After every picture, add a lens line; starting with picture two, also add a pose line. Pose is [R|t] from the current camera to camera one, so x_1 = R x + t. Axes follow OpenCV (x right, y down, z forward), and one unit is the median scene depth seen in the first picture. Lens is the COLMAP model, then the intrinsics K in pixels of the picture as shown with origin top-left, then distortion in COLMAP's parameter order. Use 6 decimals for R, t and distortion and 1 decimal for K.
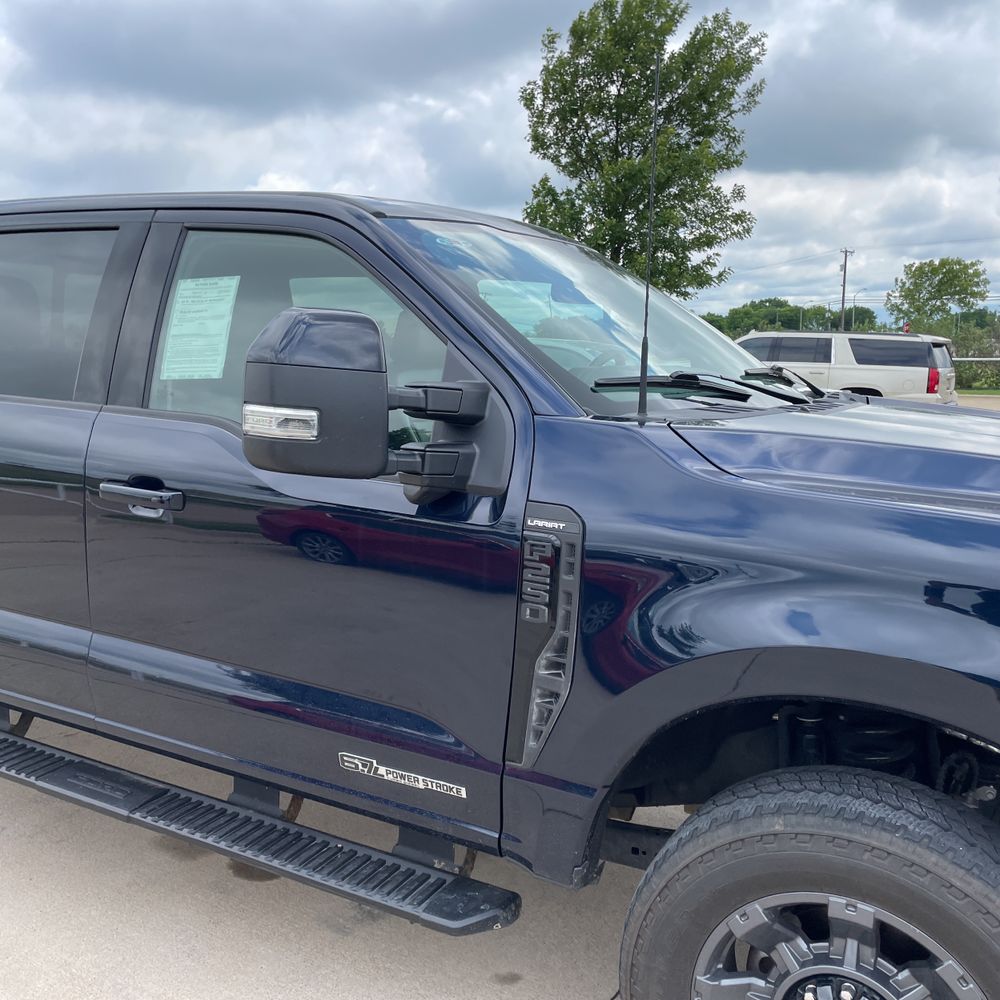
lens RADIAL K [[1037.6, 0, 496.9], [0, 1037.6, 448.6], [0, 0, 1]] dist [0.042675, -0.049631]
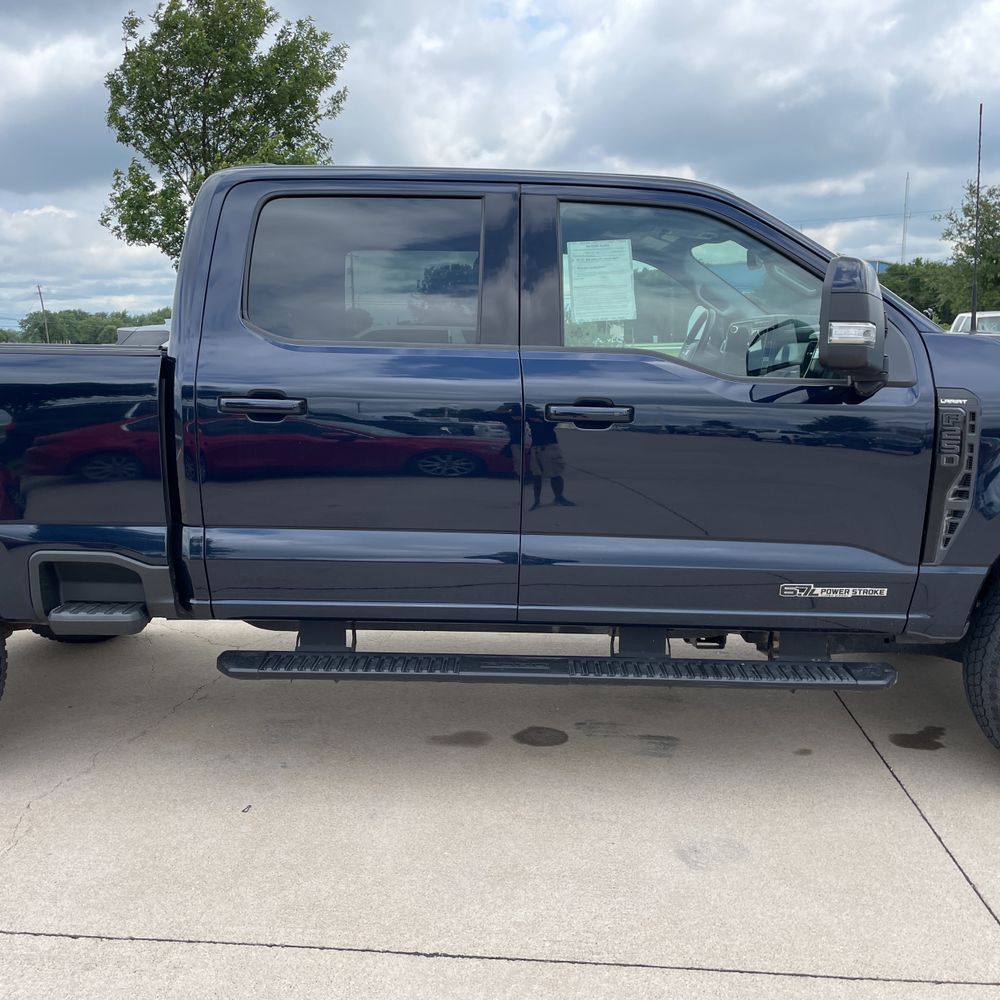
lens RADIAL K [[1037.6, 0, 496.9], [0, 1037.6, 448.6], [0, 0, 1]] dist [0.042675, -0.049631]
pose [[0.890286, -0.061407, 0.451242, -0.989238], [0.061970, 0.997986, 0.013545, 0.062492], [-0.451165, 0.015905, 0.892299, -0.057844]]
